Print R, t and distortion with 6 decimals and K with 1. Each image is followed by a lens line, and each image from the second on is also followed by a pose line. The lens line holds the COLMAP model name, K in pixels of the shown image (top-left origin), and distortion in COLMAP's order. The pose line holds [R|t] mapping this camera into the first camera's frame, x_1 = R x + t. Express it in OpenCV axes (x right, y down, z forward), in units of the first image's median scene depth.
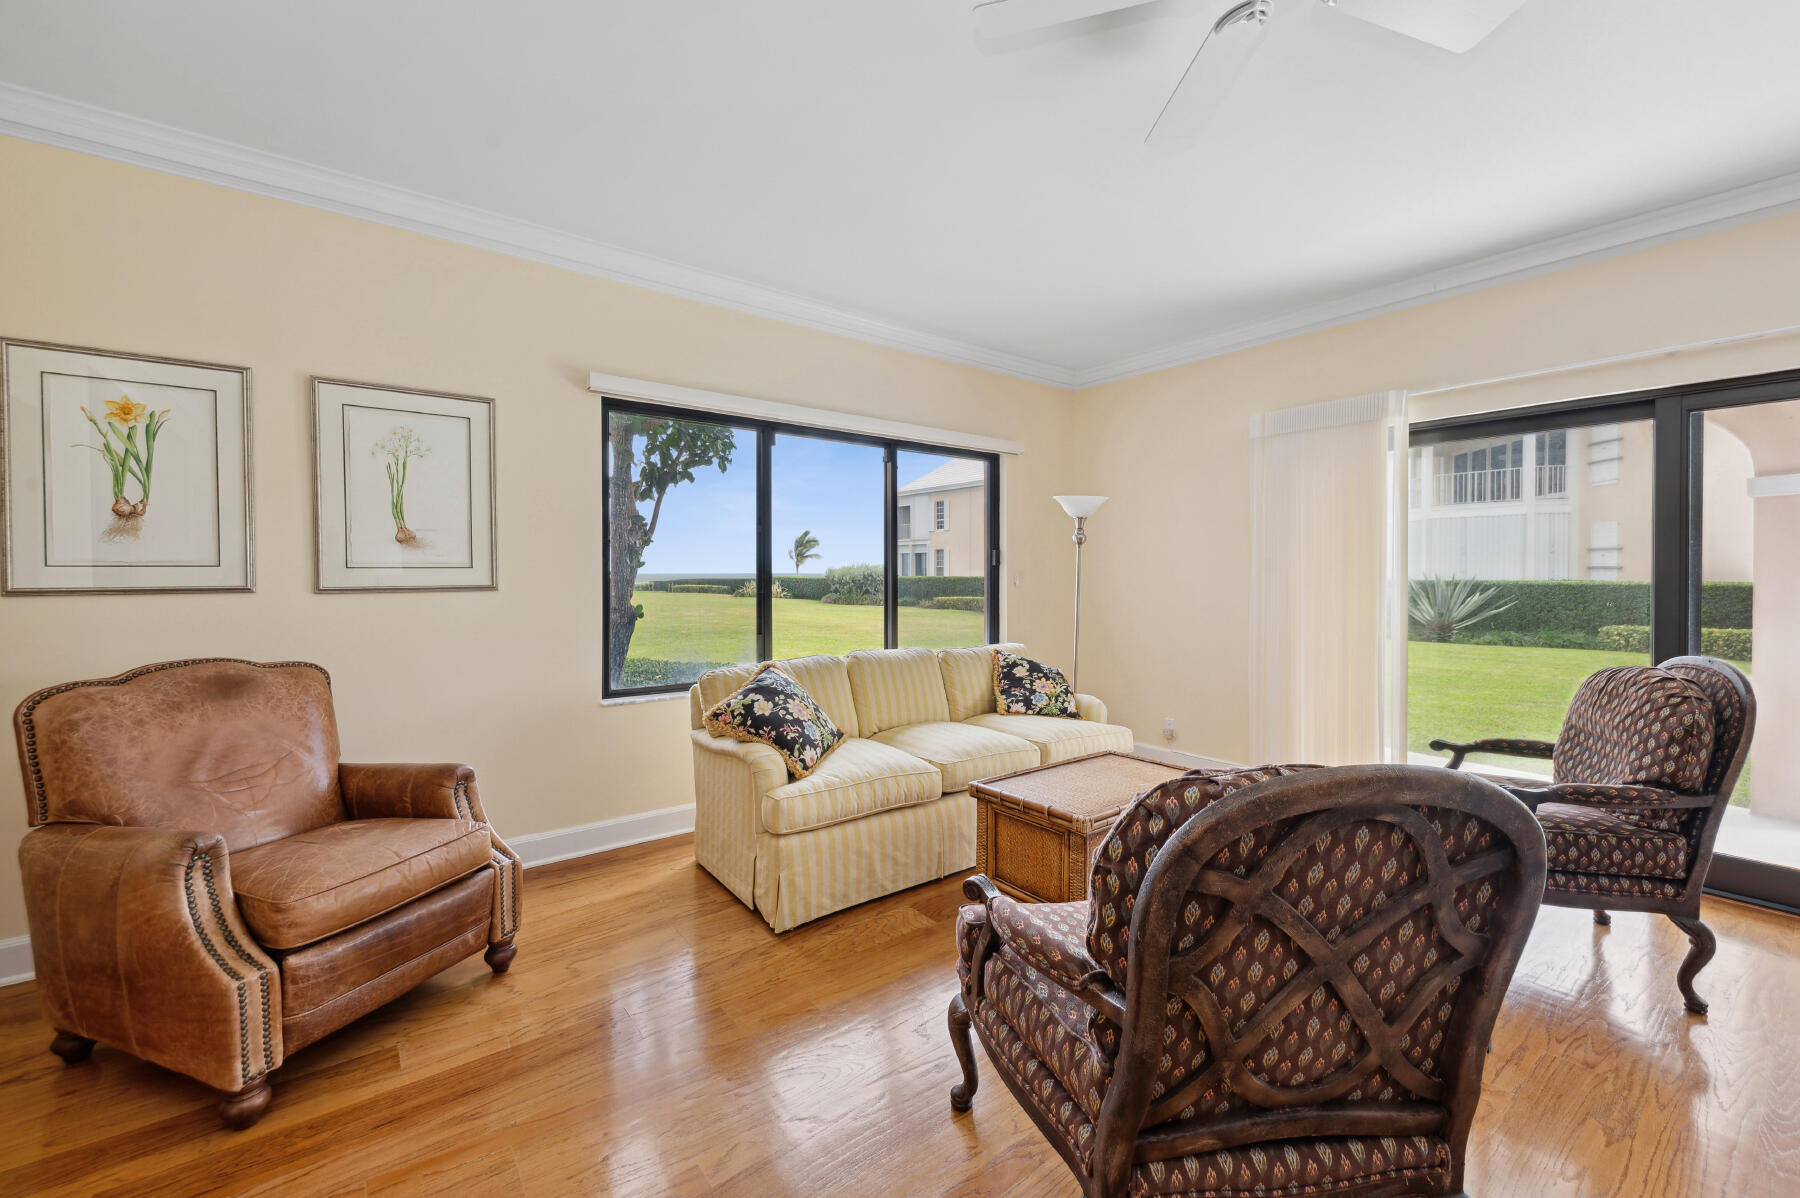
lens RADIAL K [[736.0, 0, 911.2], [0, 736.0, 579.7], [0, 0, 1]] dist [0.032901, -0.019544]
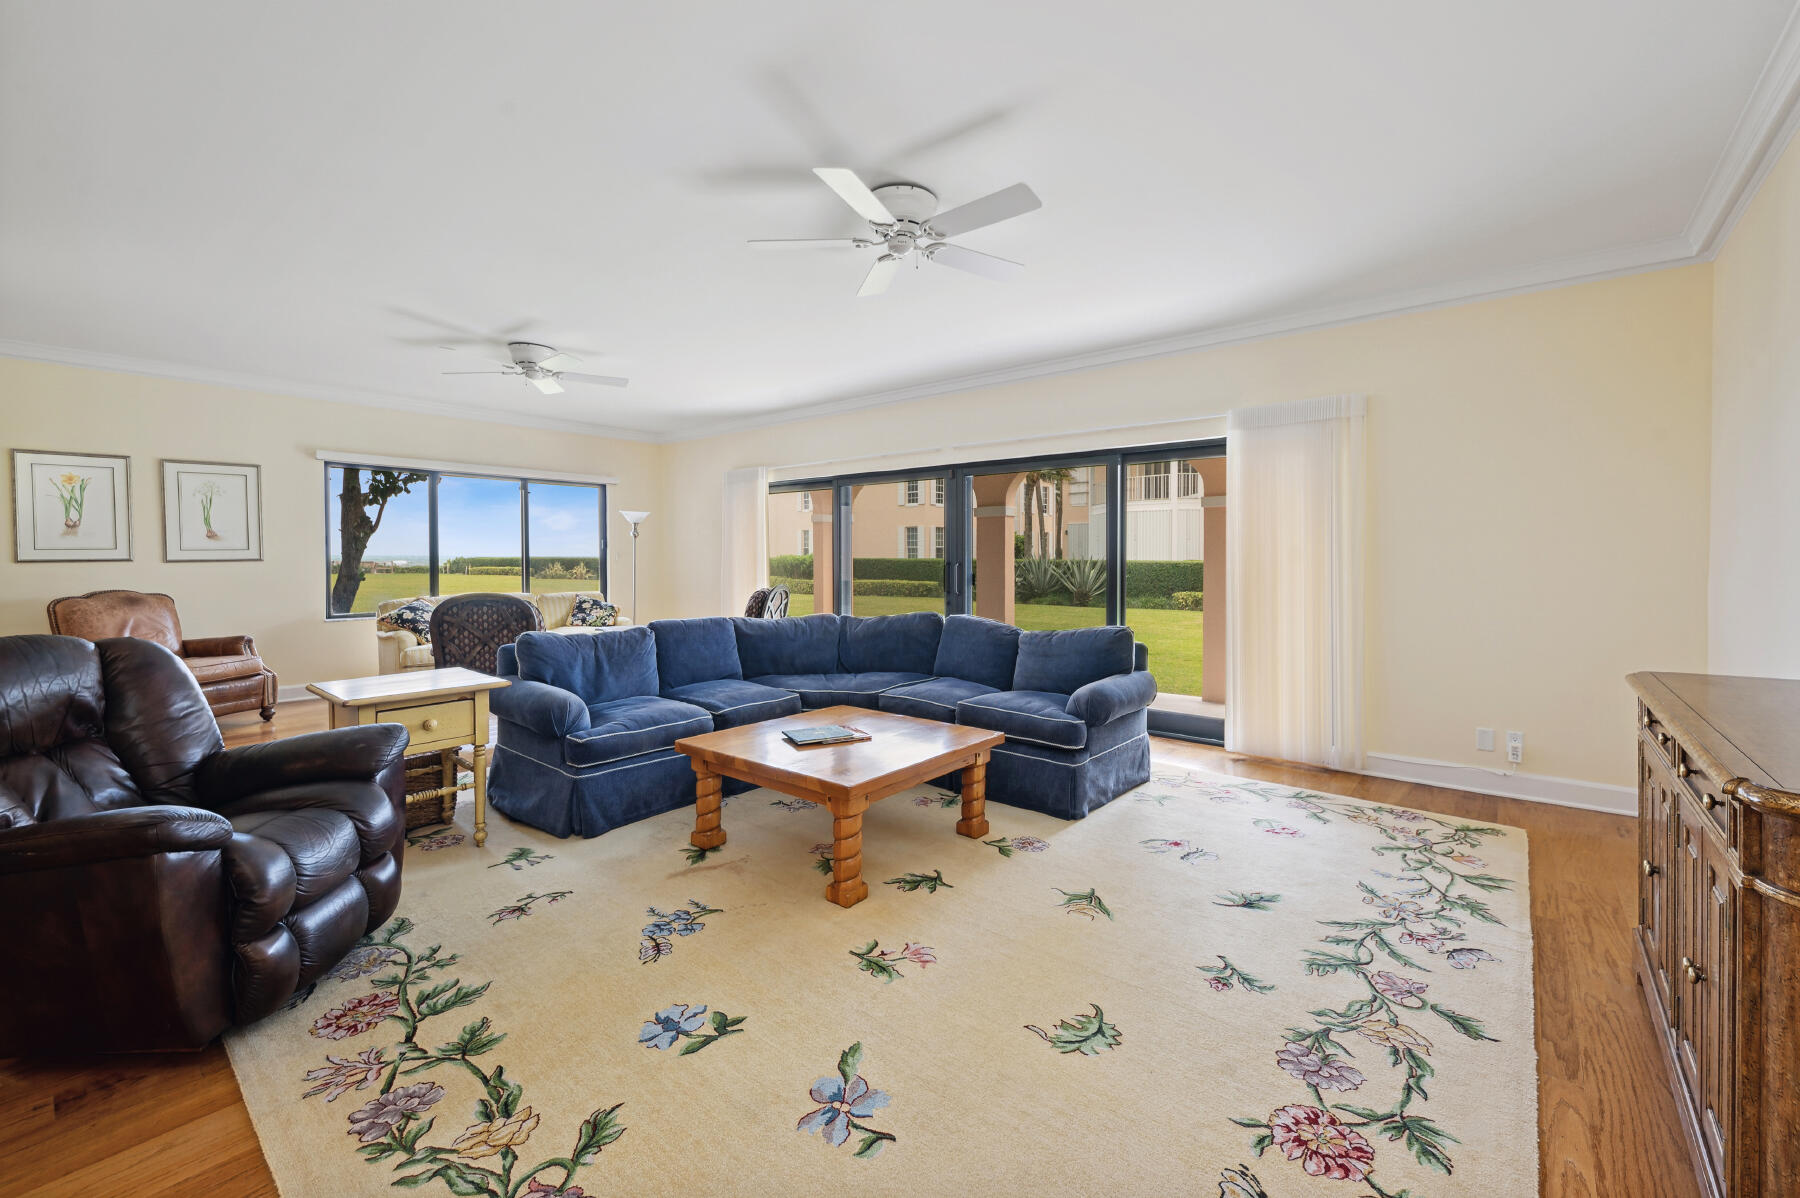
lens RADIAL K [[736.0, 0, 911.2], [0, 736.0, 579.7], [0, 0, 1]] dist [0.032901, -0.019544]
pose [[0.977780, -0.006274, 0.209538, 0.701622], [0.001293, 0.999714, 0.023900, 0.017714], [-0.209628, -0.023098, 0.977508, -1.282459]]
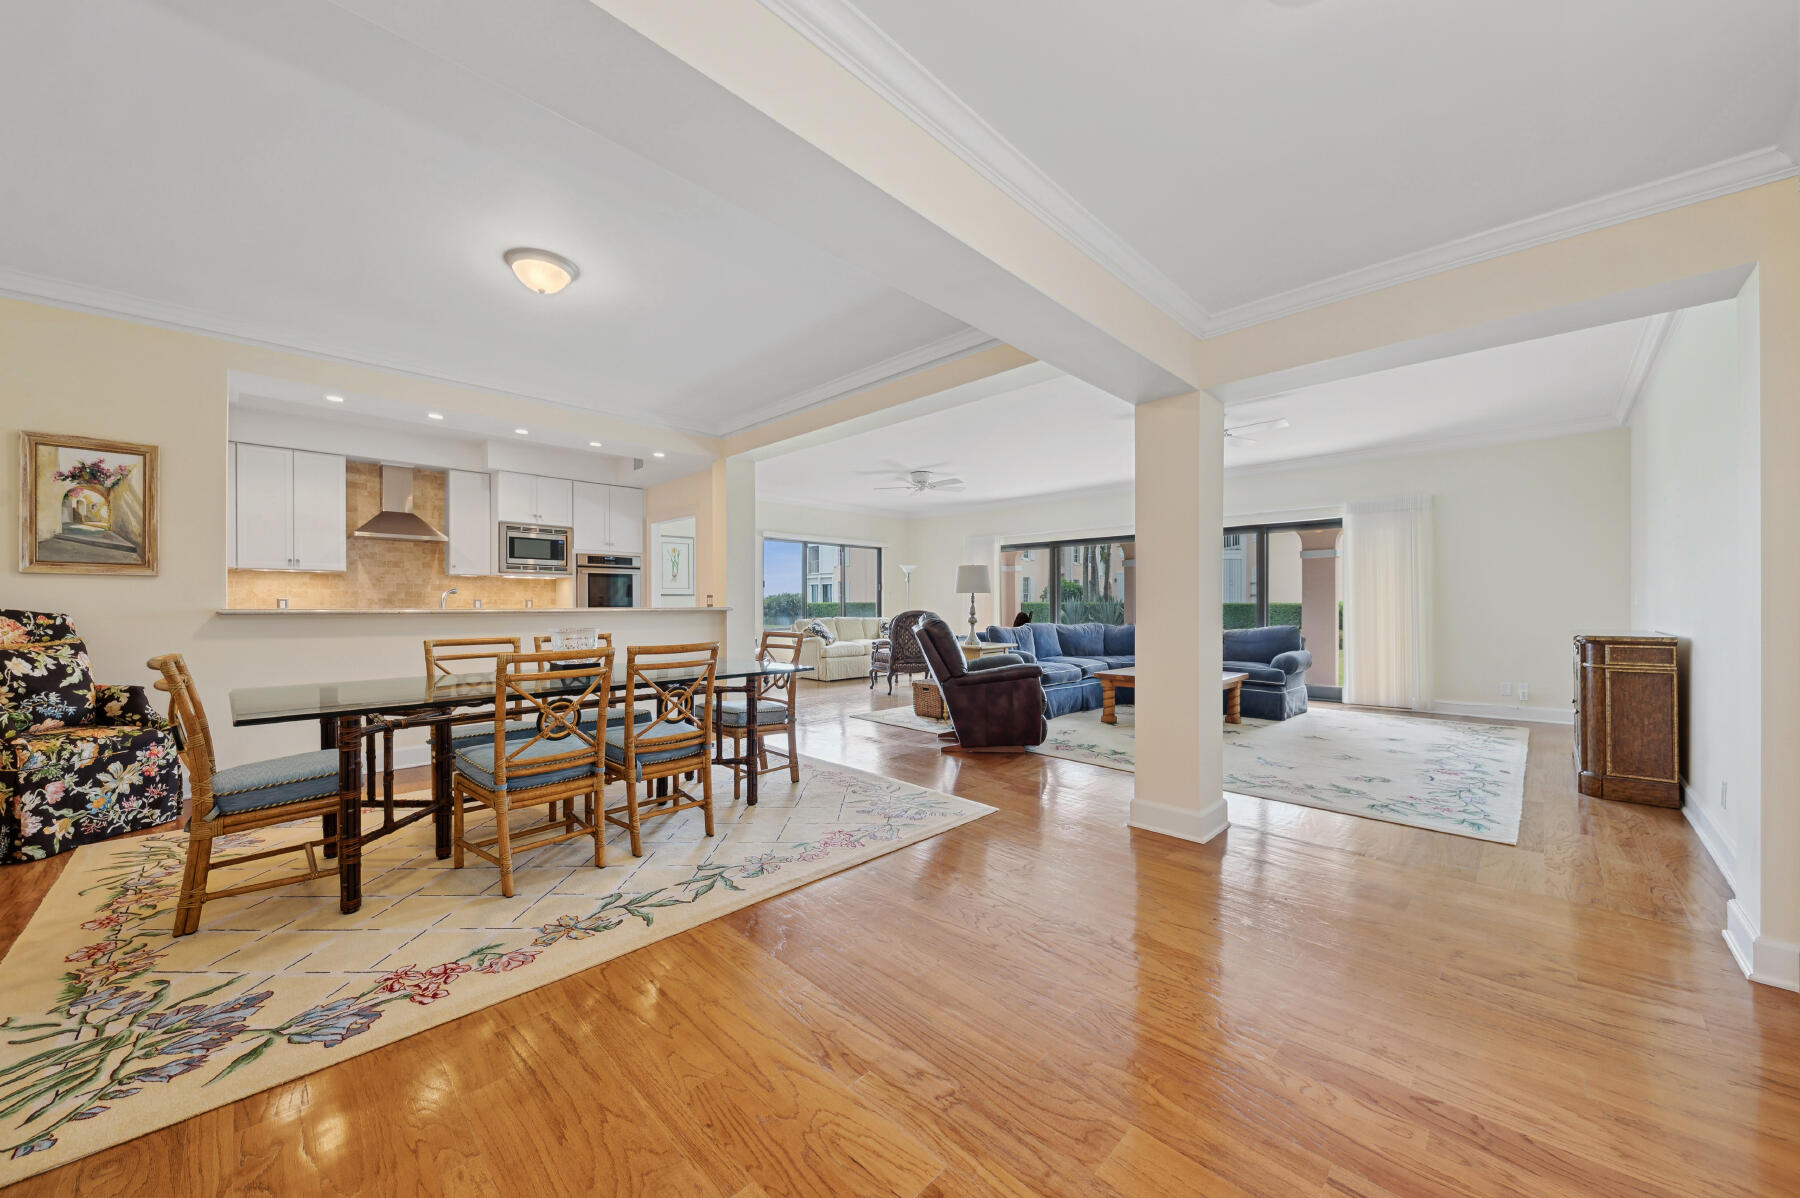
lens RADIAL K [[678.3, 0, 900.0], [0, 678.3, 599.0], [0, 0, 1]] dist [0.007862, -0.000018]
pose [[0.990577, -0.004876, 0.136870, -0.226382], [0.007071, 0.999854, -0.015554, 0.077091], [-0.136774, 0.016375, 0.990467, -2.095059]]
